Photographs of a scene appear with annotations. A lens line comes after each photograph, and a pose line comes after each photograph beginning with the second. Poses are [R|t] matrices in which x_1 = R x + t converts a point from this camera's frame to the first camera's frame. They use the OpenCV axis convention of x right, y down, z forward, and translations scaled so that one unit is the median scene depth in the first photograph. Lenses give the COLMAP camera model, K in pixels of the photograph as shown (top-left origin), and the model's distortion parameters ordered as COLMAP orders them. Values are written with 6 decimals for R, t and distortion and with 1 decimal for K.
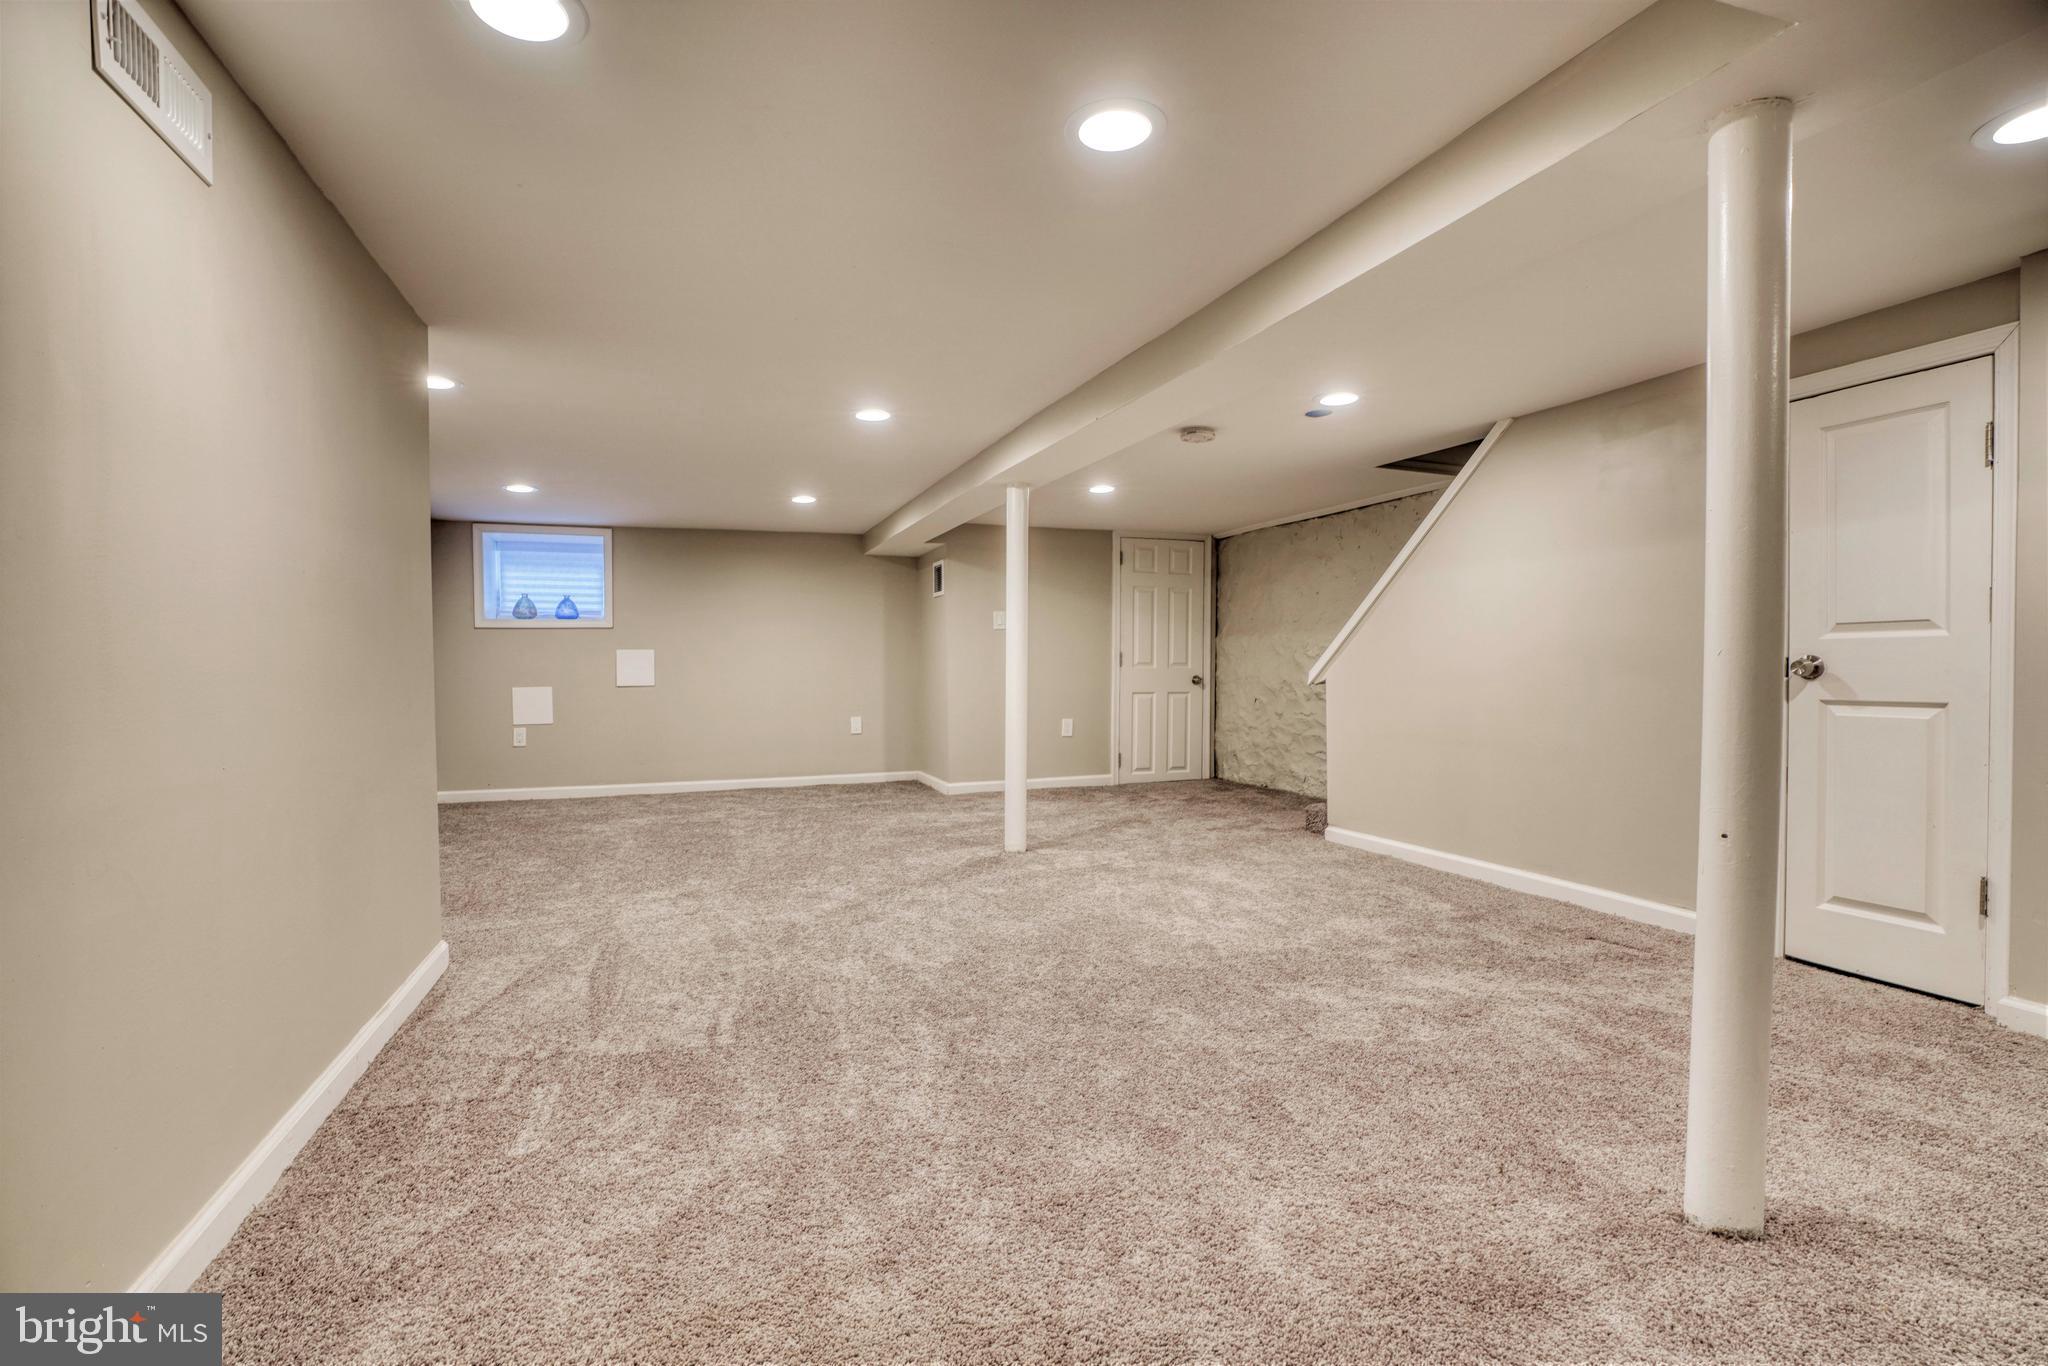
lens RADIAL K [[941.4, 0, 1023.7], [0, 941.4, 683.7], [0, 0, 1]] dist [-0.068930, 0.026062]
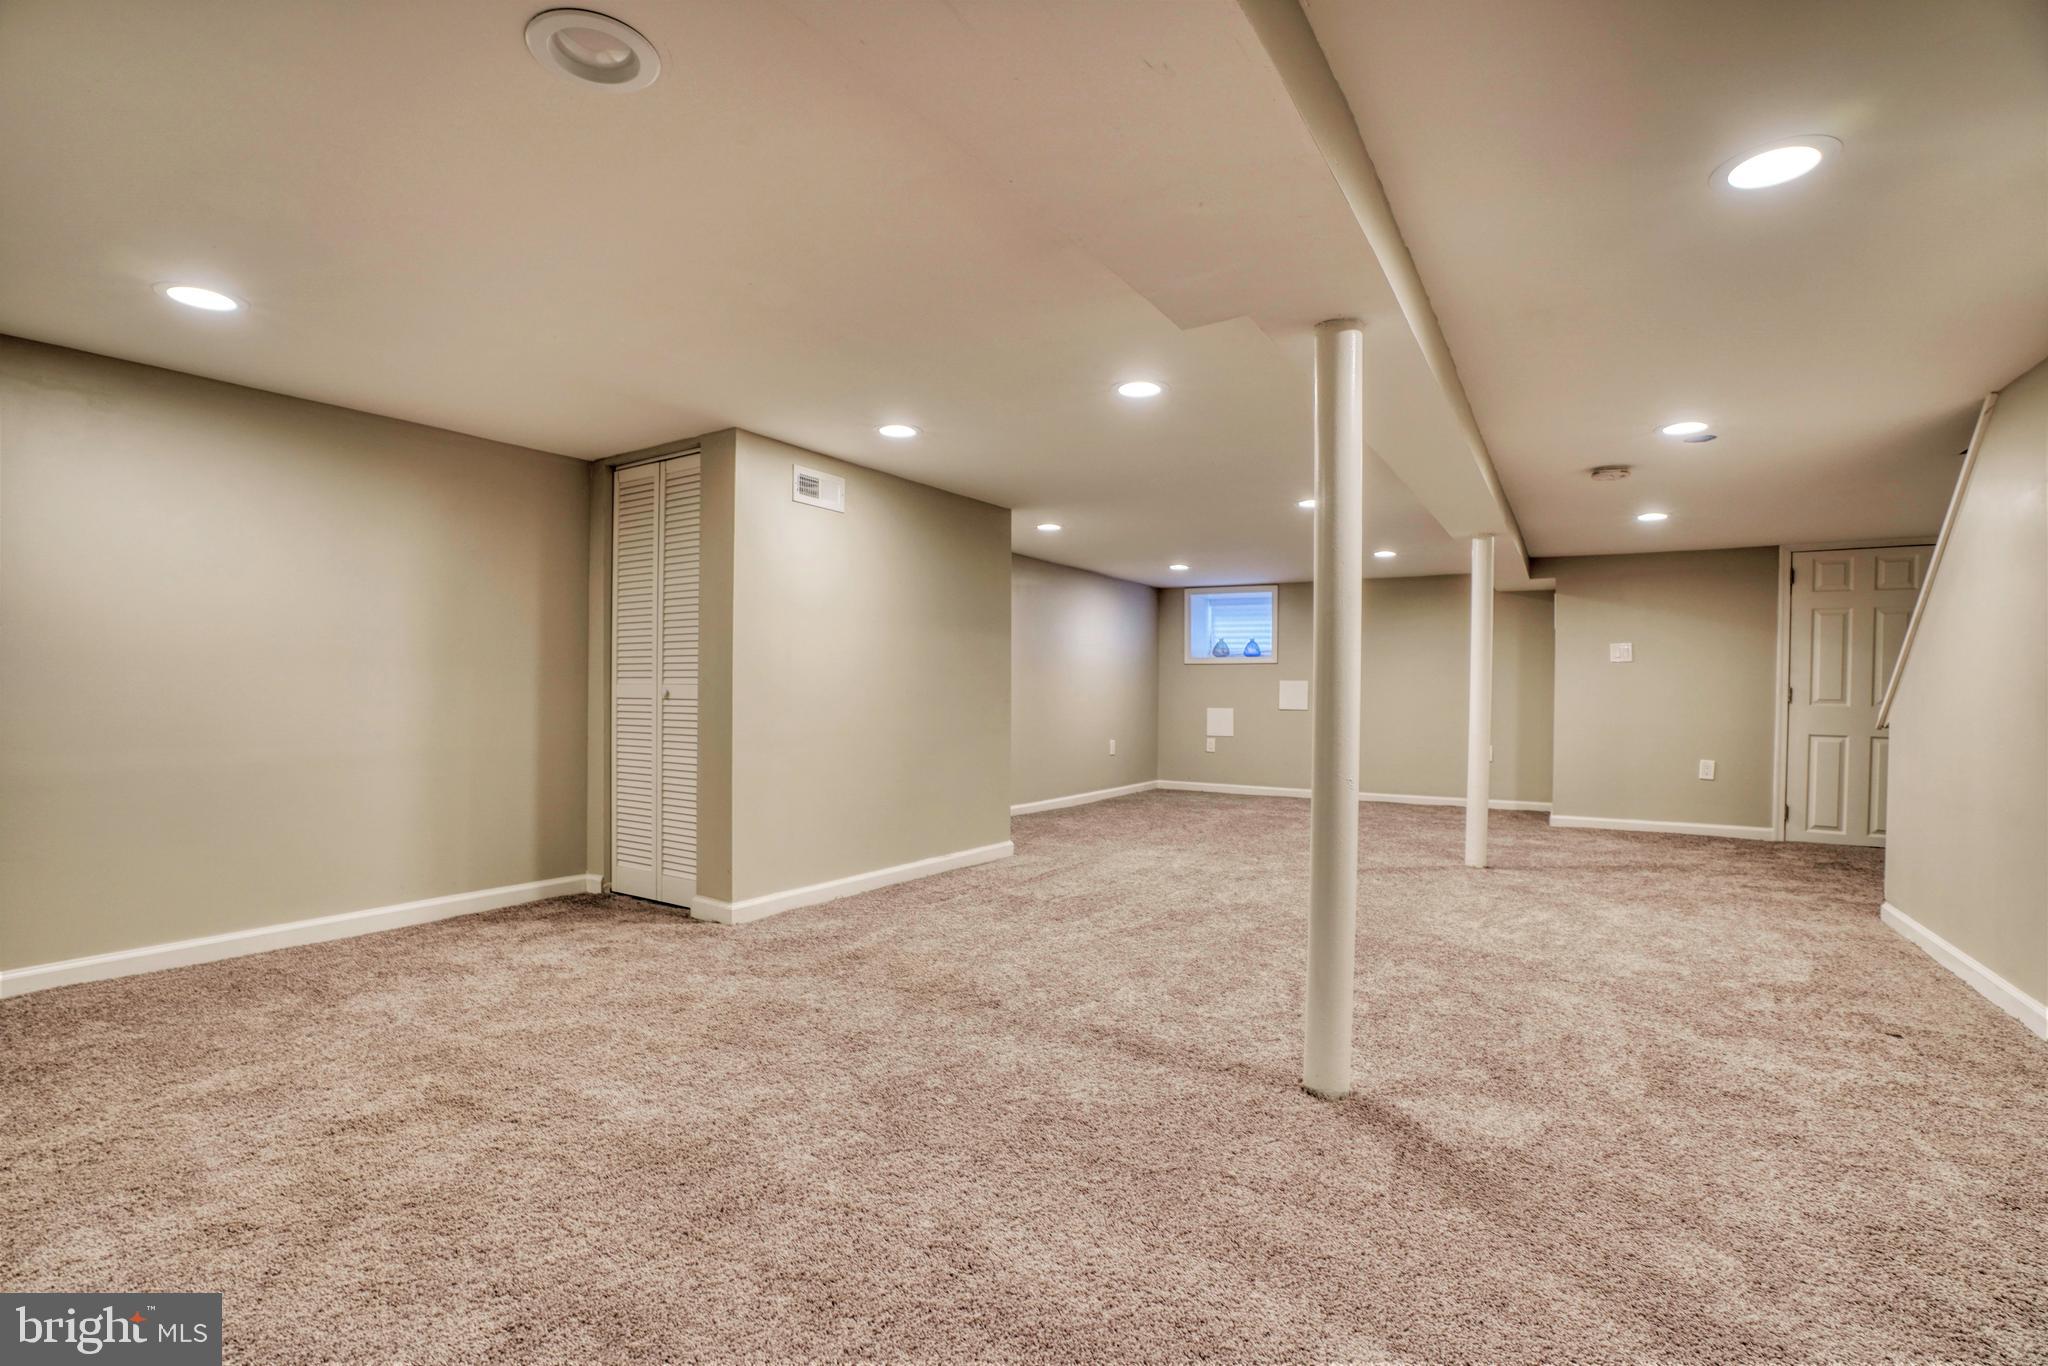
lens RADIAL K [[941.4, 0, 1016.1], [0, 941.4, 678.7], [0, 0, 1]] dist [-0.068930, 0.026062]
pose [[0.616273, 0.002971, -0.787527, 0.350393], [-0.030206, 0.999346, -0.019867, -0.002832], [0.786953, 0.036032, 0.615960, -0.066810]]
